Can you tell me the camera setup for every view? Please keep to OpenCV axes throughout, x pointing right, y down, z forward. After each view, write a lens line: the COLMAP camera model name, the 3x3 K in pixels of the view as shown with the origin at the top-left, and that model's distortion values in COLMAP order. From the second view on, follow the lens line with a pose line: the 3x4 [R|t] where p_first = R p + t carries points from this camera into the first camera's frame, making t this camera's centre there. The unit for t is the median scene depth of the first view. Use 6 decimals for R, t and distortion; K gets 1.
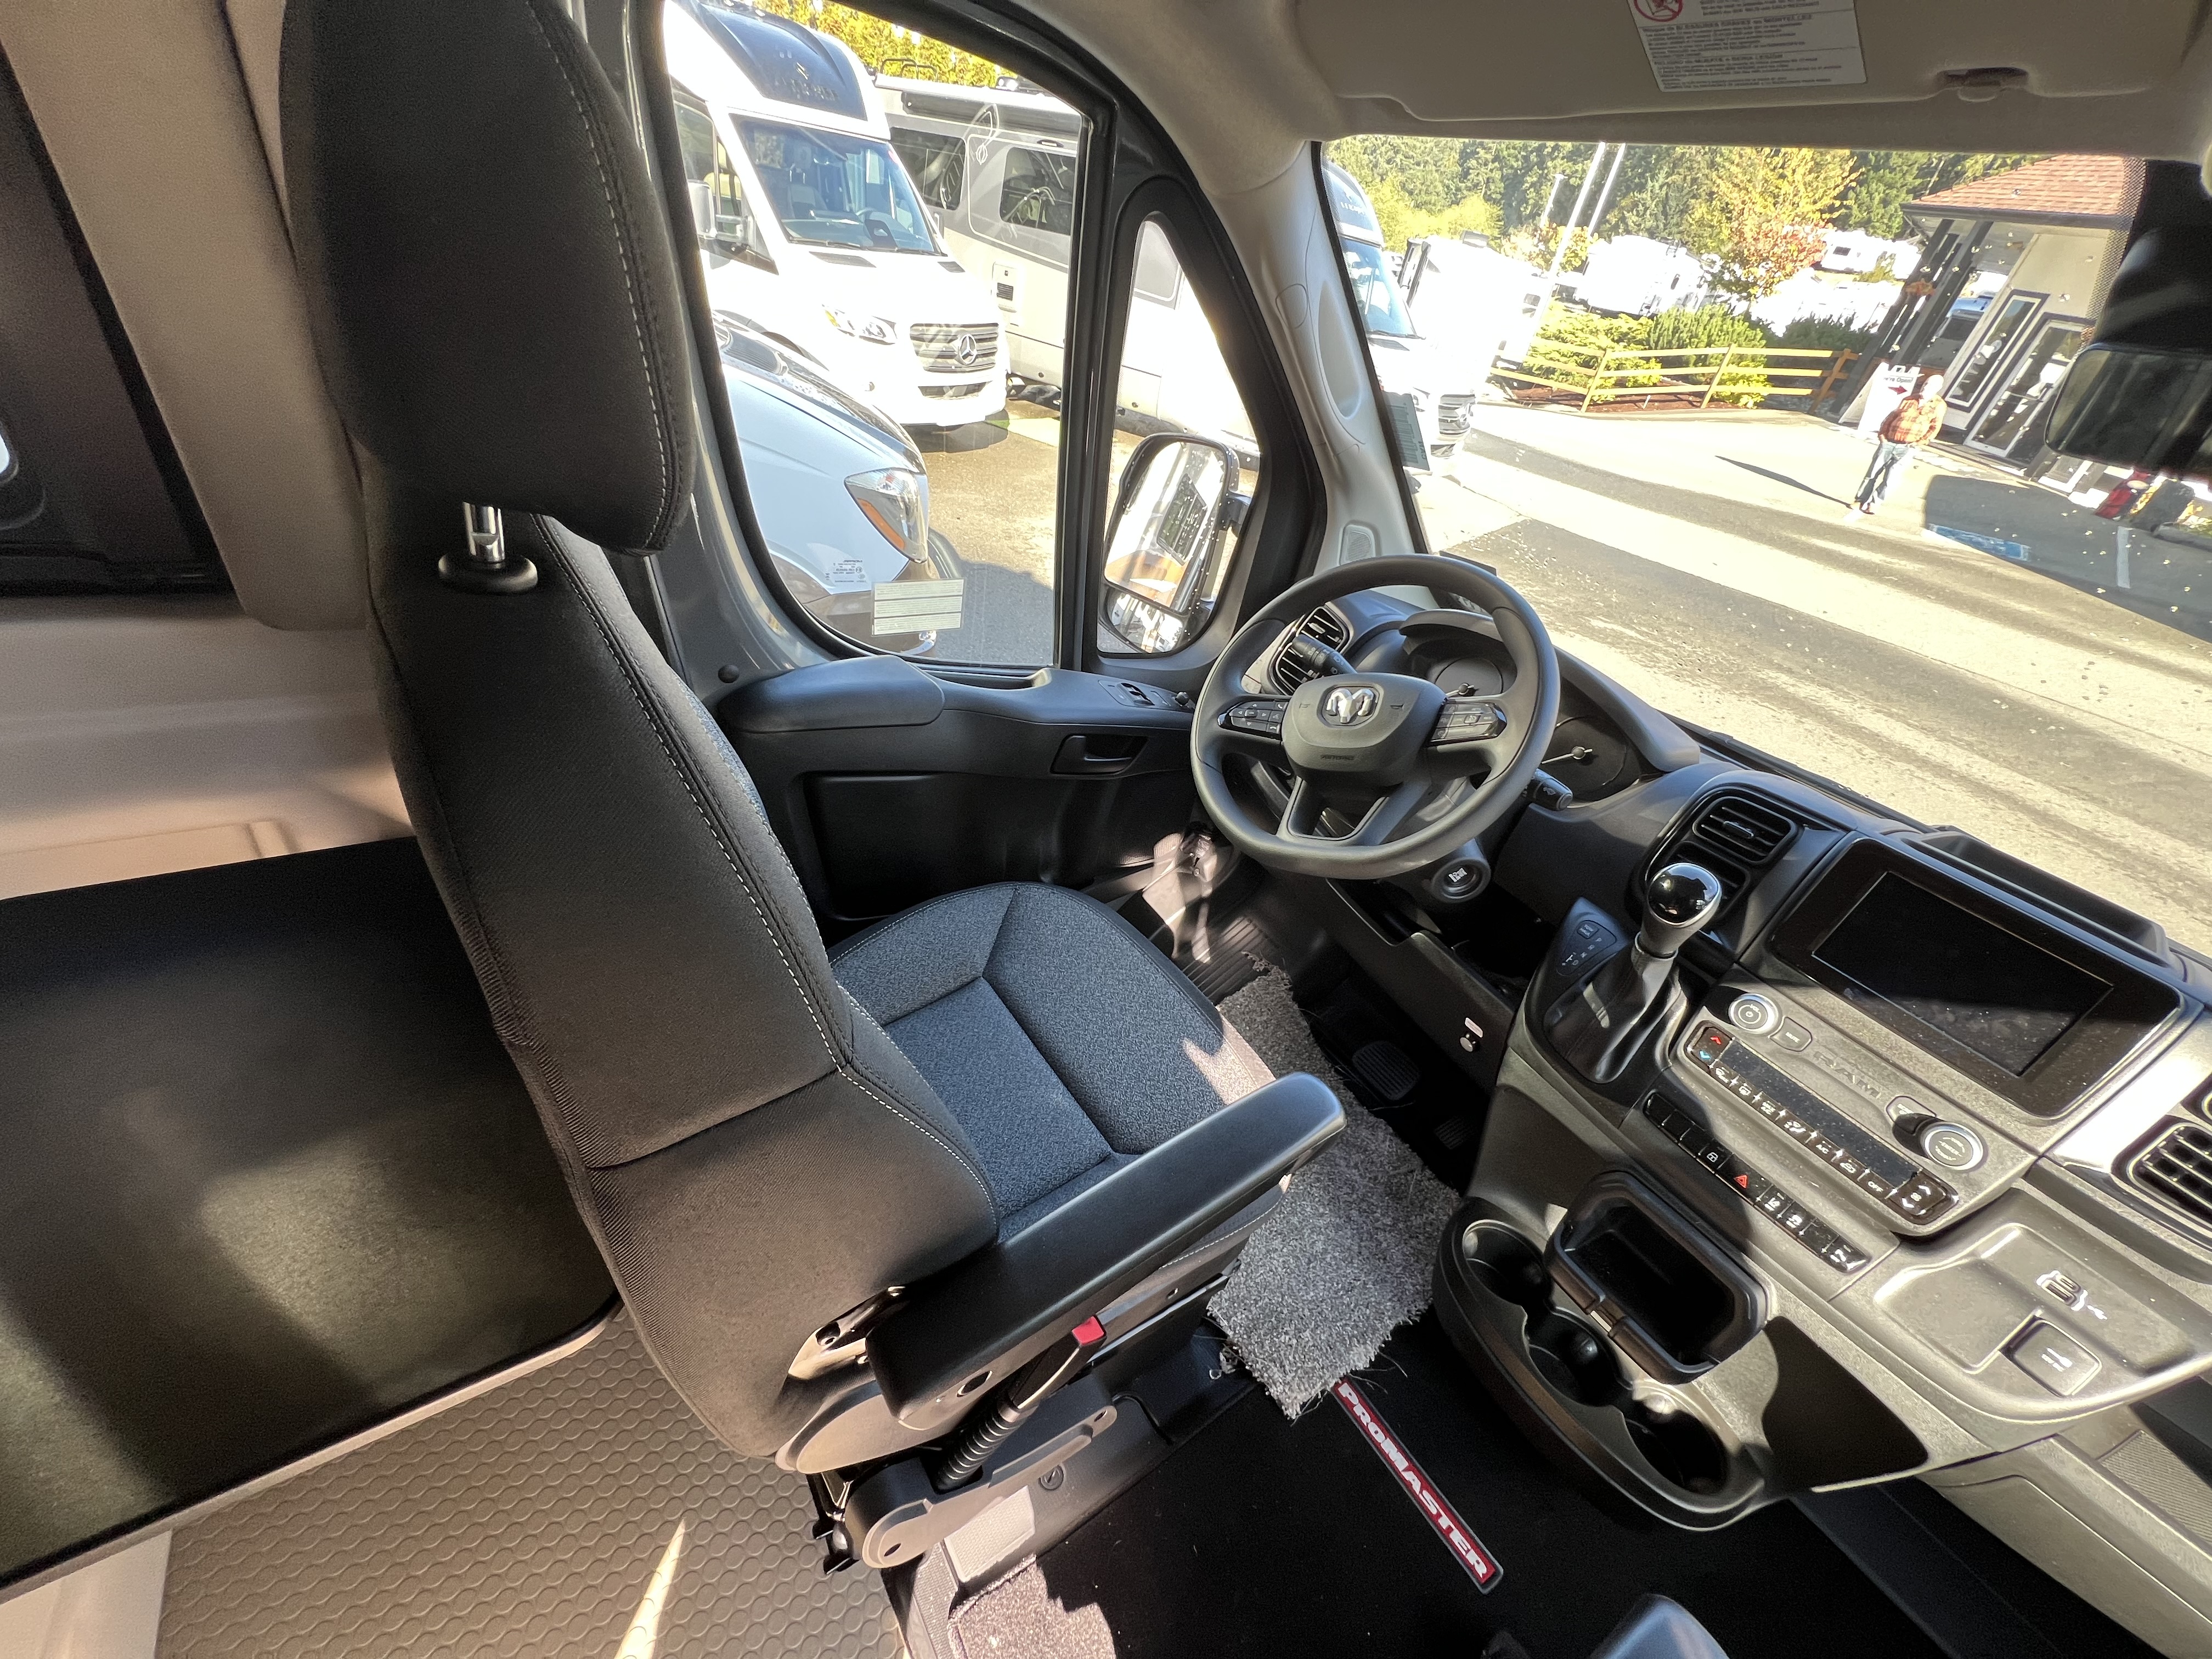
lens RADIAL K [[882.0, 0, 1111.9], [0, 882.0, 830.0], [0, 0, 1]] dist [-0.002001, -0.000014]
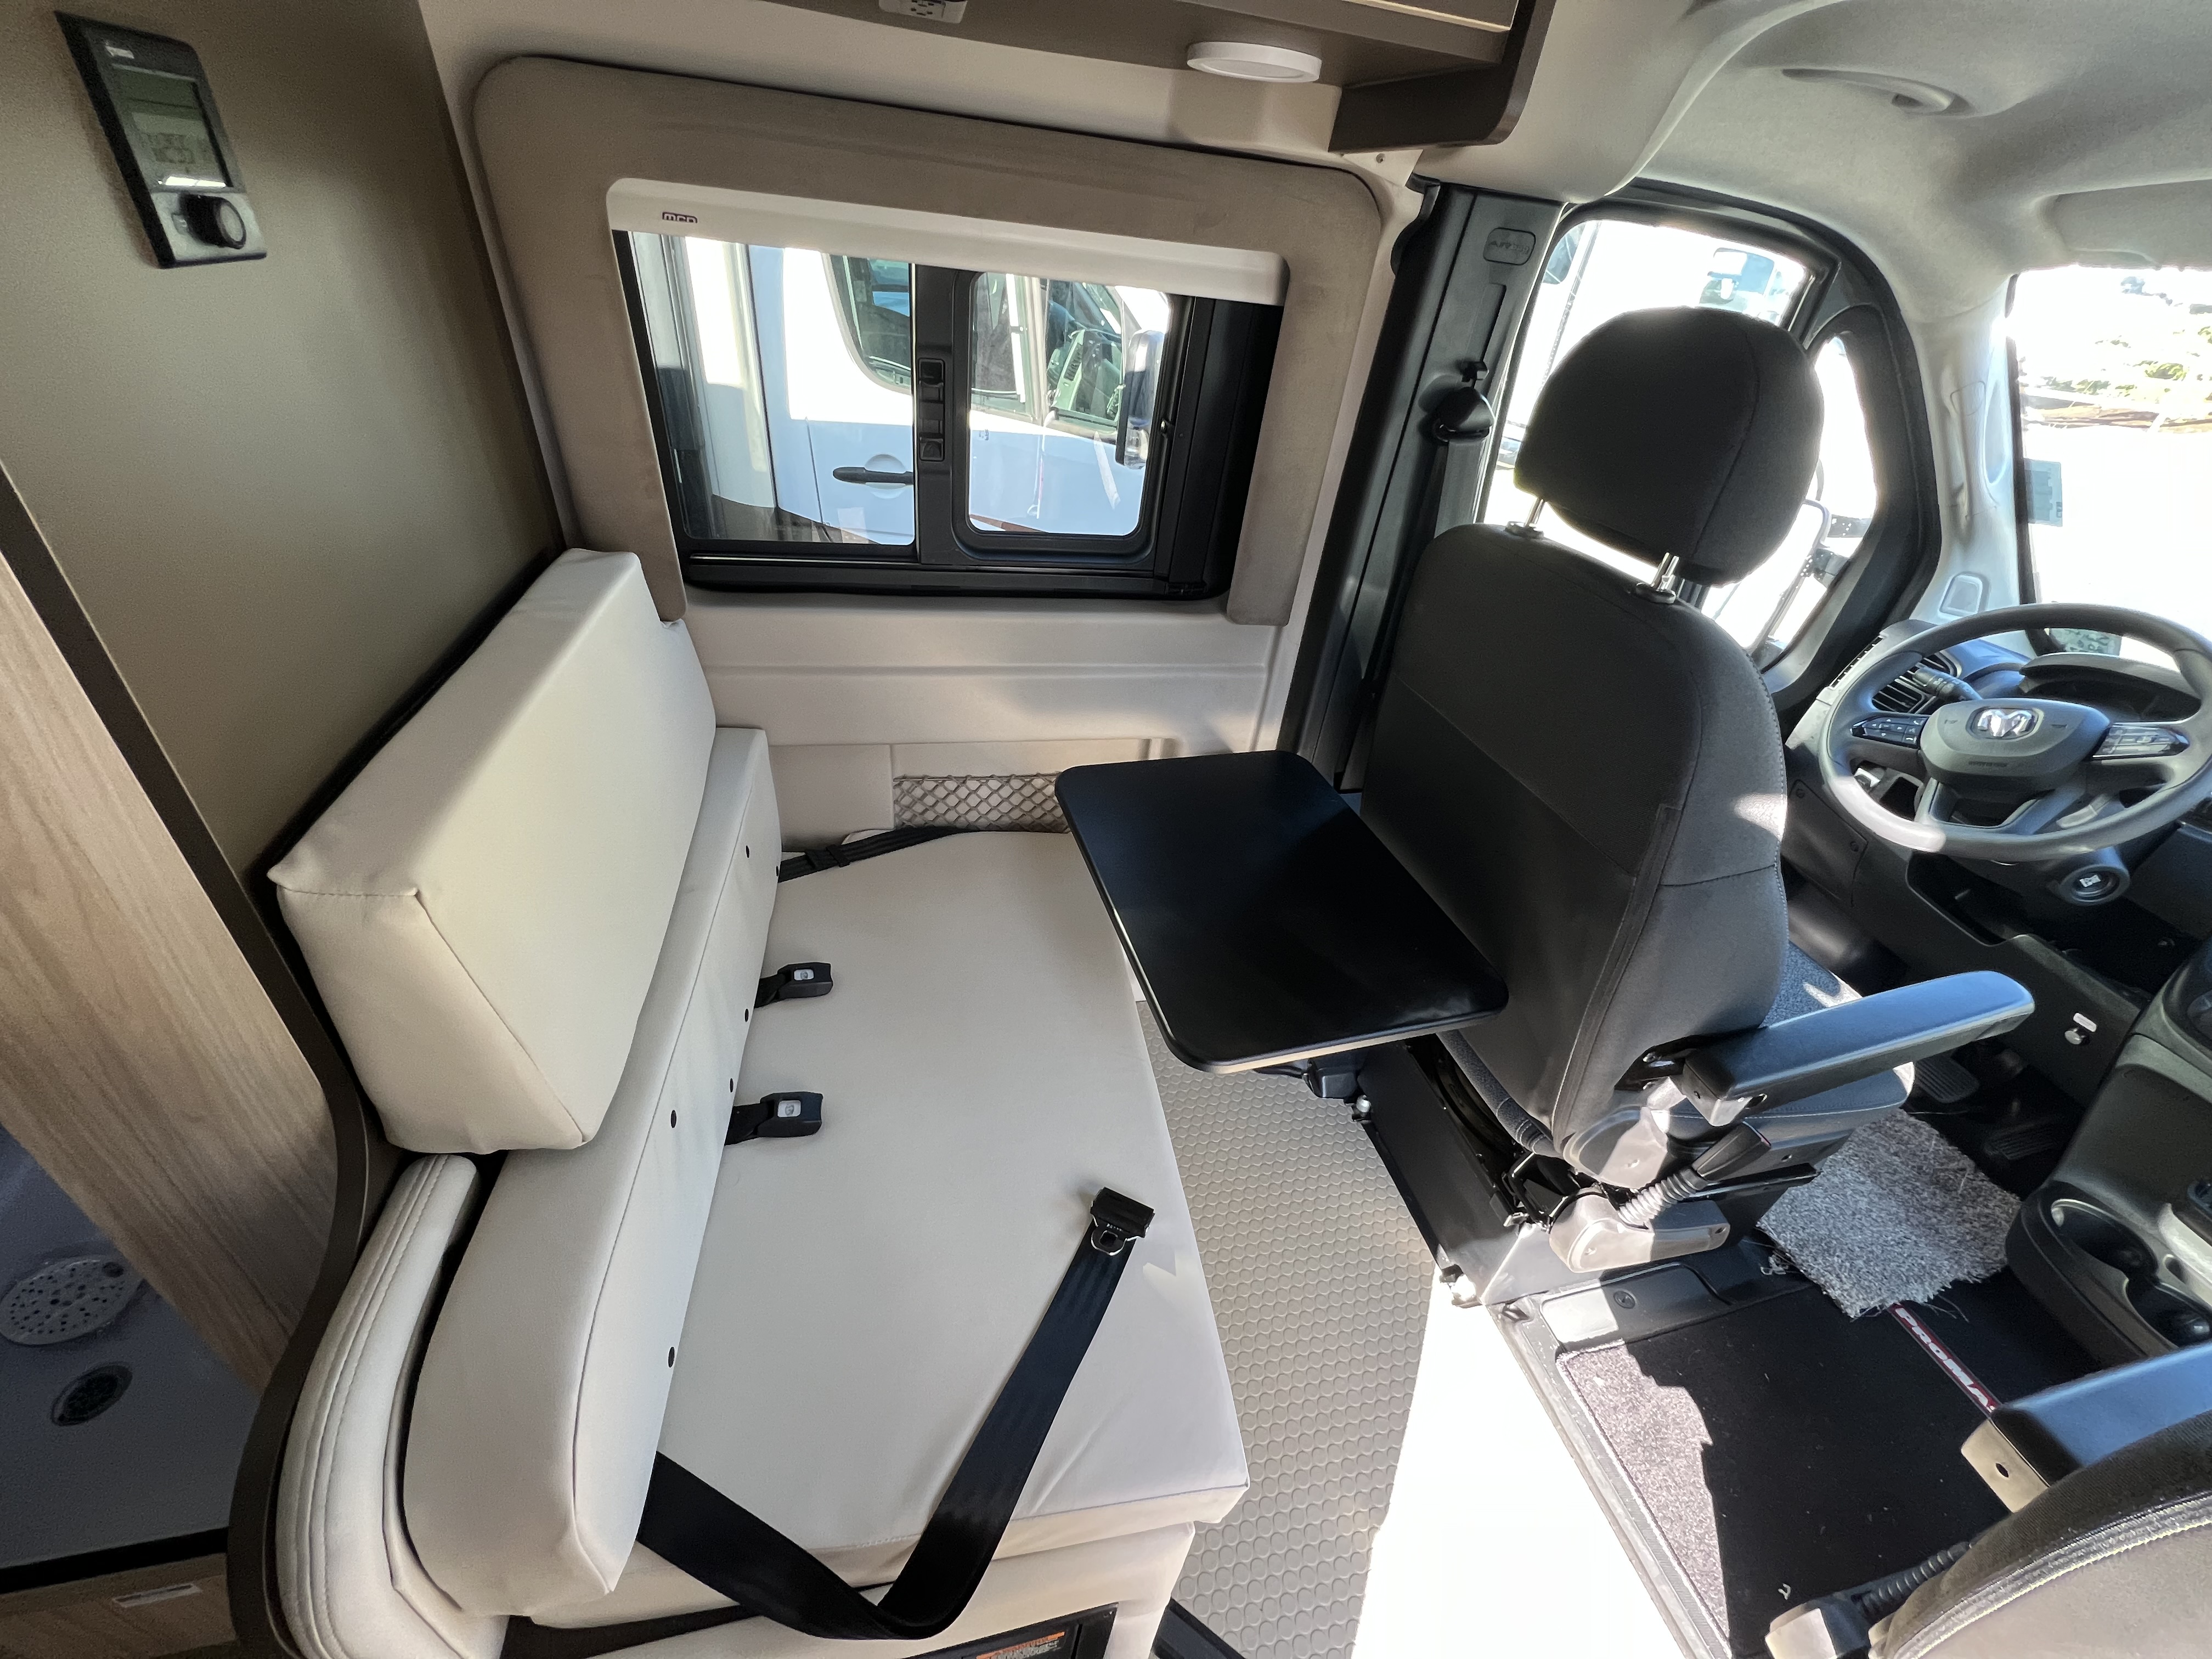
lens RADIAL K [[882.0, 0, 1108.9], [0, 882.0, 827.2], [0, 0, 1]] dist [-0.002001, -0.000014]
pose [[0.933039, 0.119484, -0.339354, -0.402134], [-0.132571, 0.991051, -0.015557, 0.162574], [0.334458, 0.059503, 0.940530, -0.486666]]
